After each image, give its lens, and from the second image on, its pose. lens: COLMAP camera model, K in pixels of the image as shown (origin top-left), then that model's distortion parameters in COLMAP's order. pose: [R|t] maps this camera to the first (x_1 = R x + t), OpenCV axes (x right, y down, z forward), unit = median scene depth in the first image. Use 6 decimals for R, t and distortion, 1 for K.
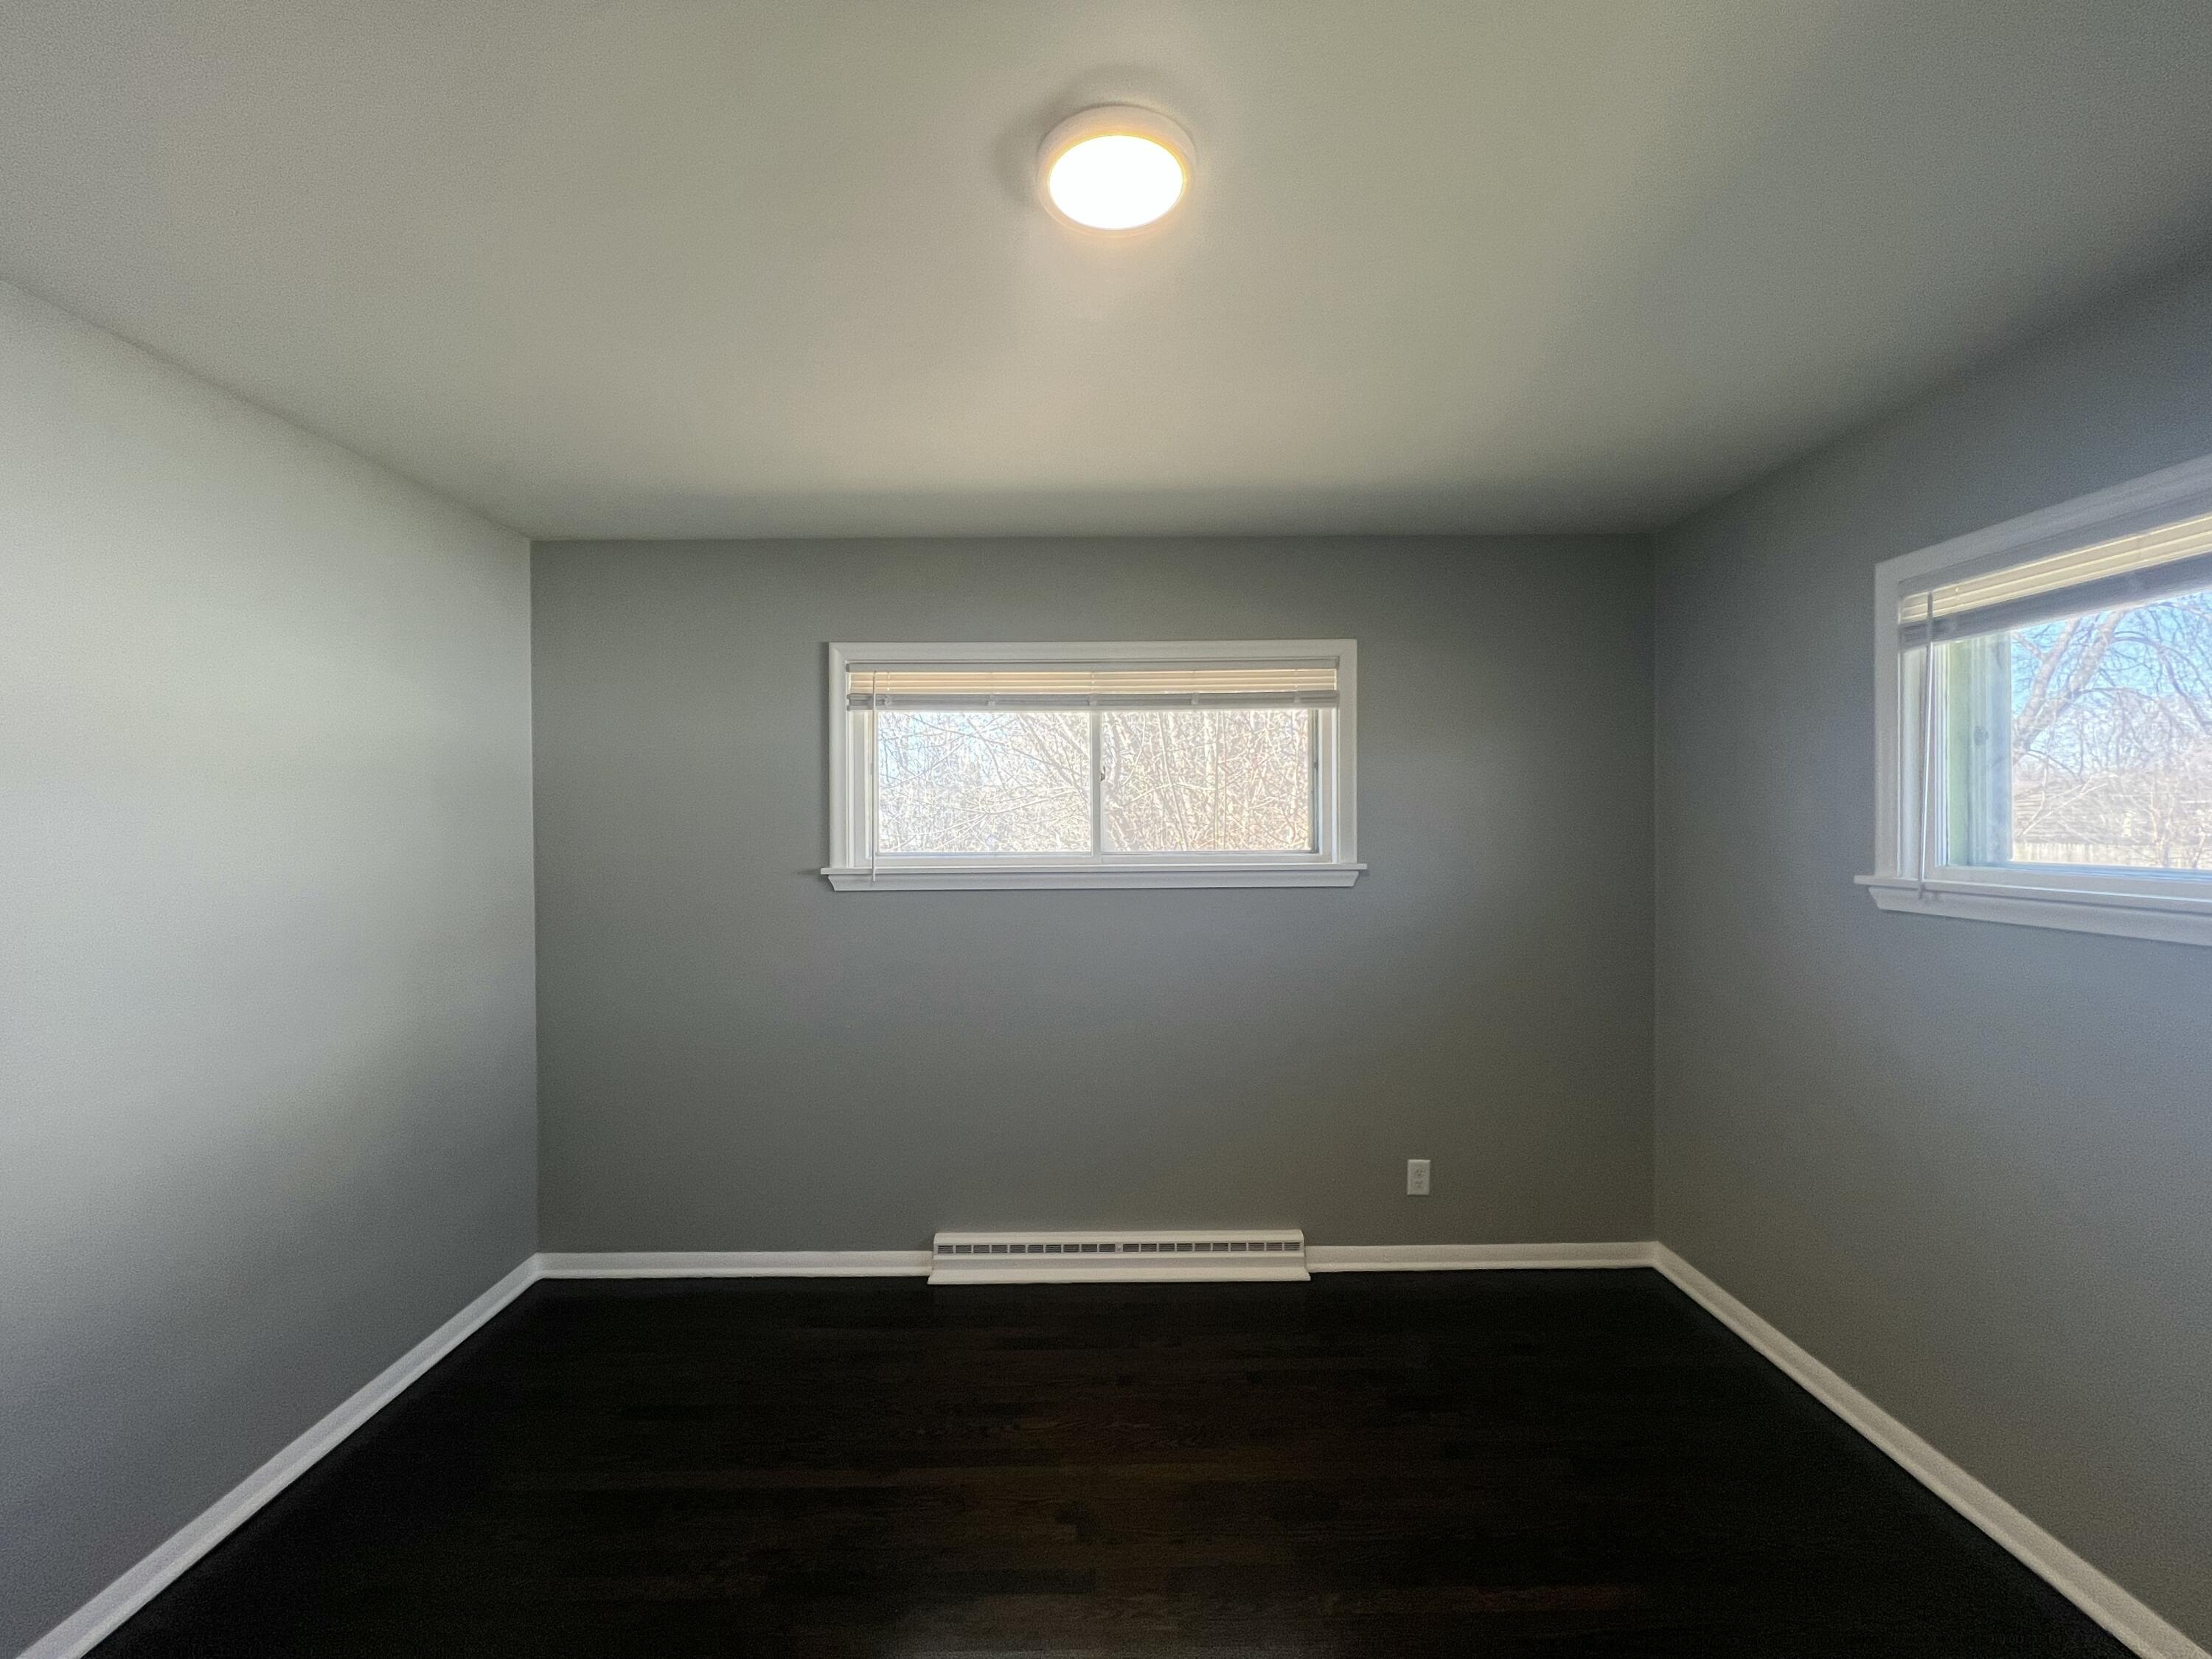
lens RADIAL K [[990.5, 0, 1180.7], [0, 990.5, 824.0], [0, 0, 1]] dist [0.002432, 0.000593]
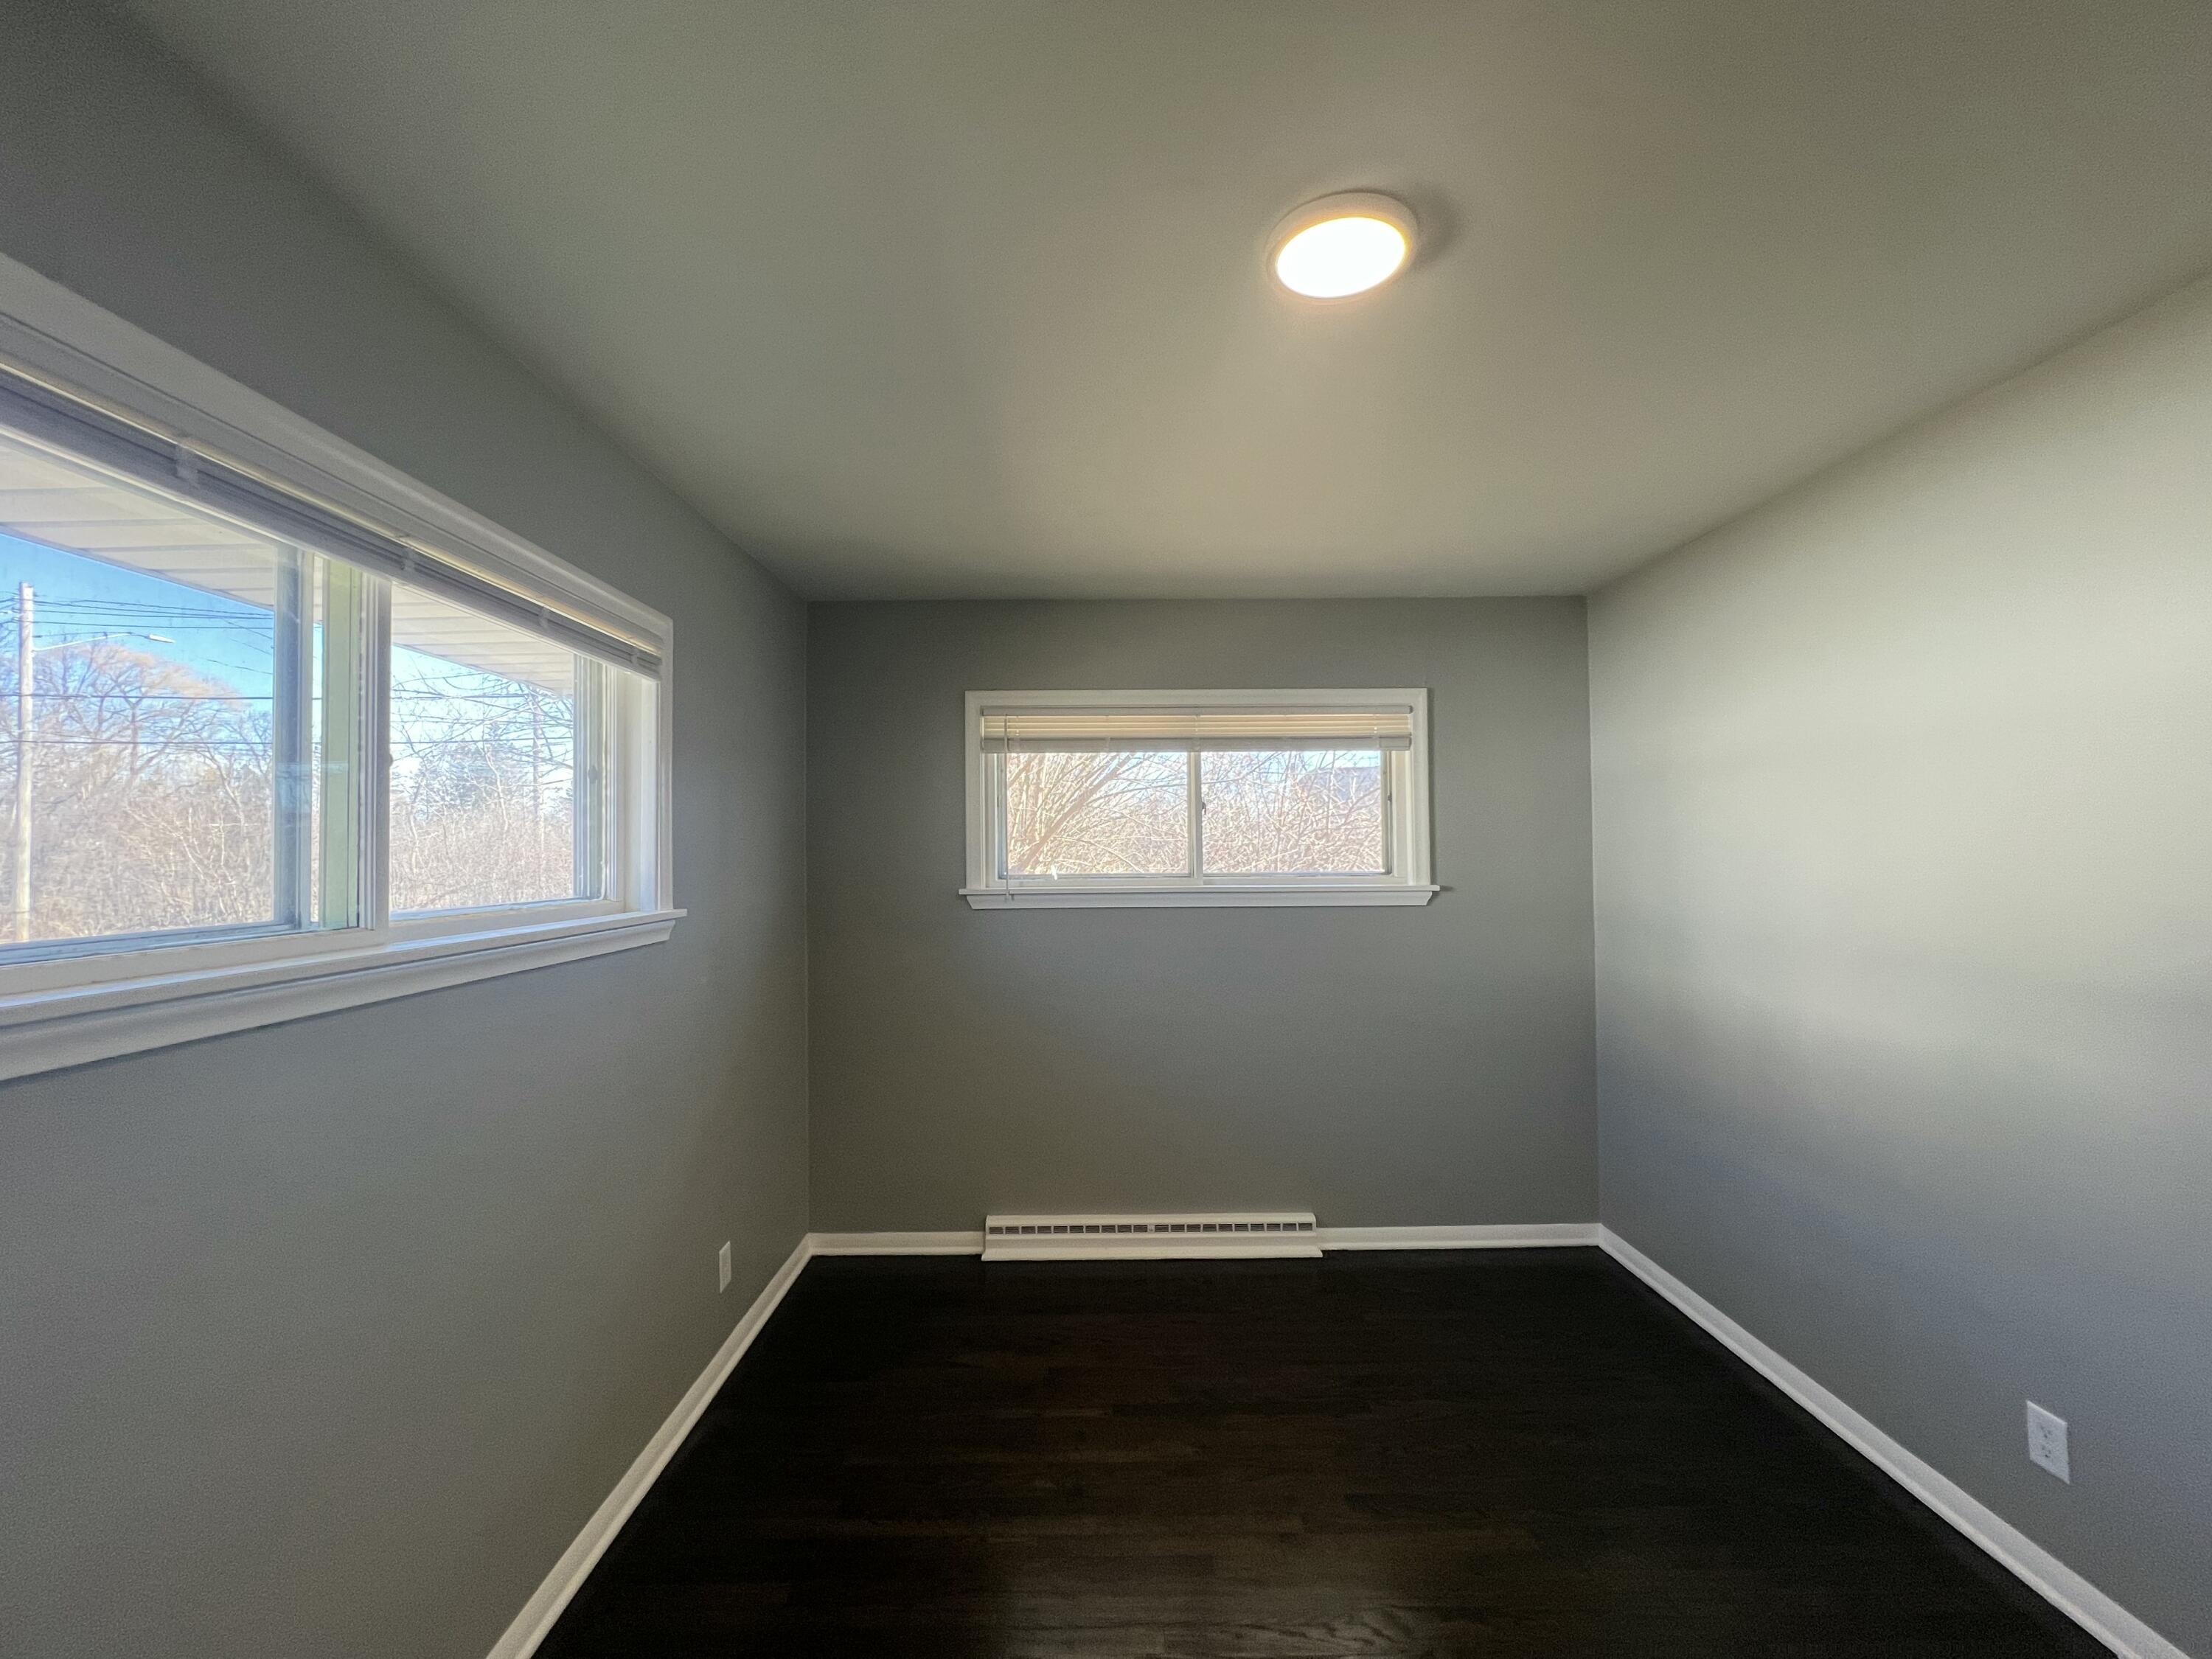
lens RADIAL K [[893.3, 0, 1075.0], [0, 893.3, 832.2], [0, 0, 1]] dist [0.000890, 0.001145]
pose [[0.999986, 0.000368, 0.005270, -0.154071], [-0.000294, 0.999900, -0.014135, -0.005977], [-0.005275, 0.014134, 0.999886, -0.015736]]
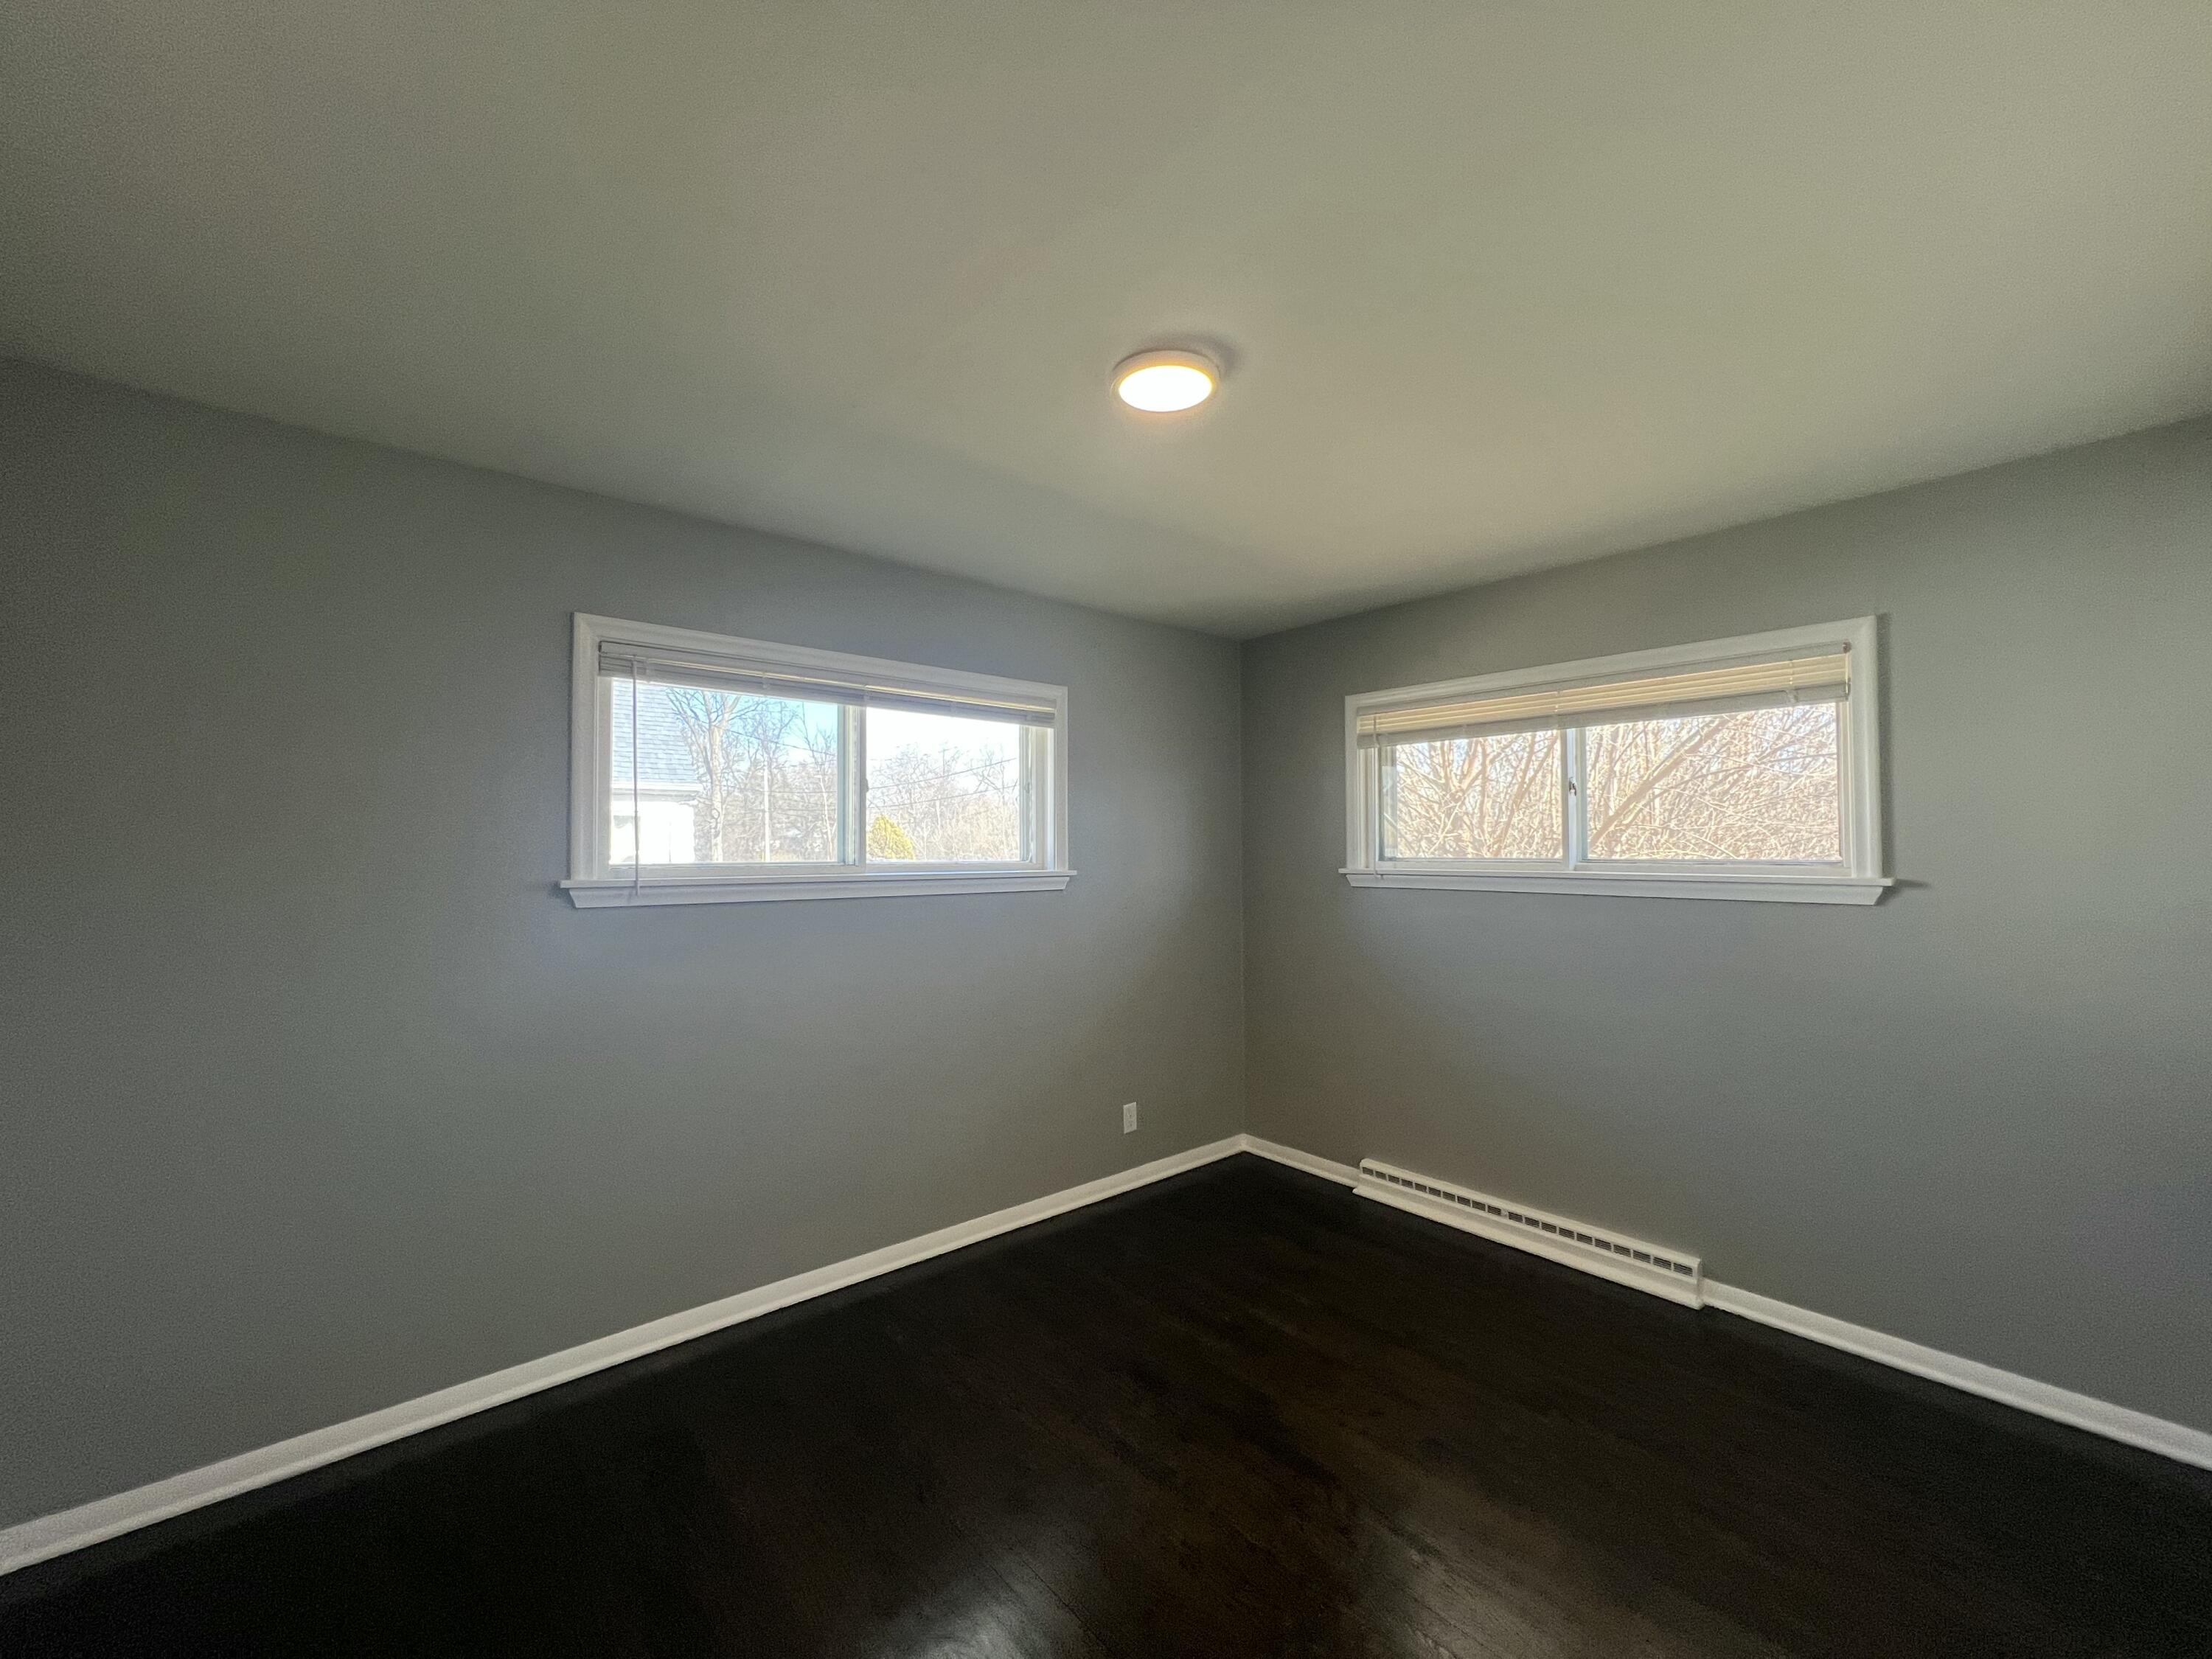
lens RADIAL K [[893.3, 0, 1099.4], [0, 893.3, 832.7], [0, 0, 1]] dist [0.000890, 0.001145]
pose [[0.648932, -0.005525, -0.760826, 0.409870], [0.004989, 0.999983, -0.003007, -0.000517], [0.760830, -0.001844, 0.648949, 0.000793]]
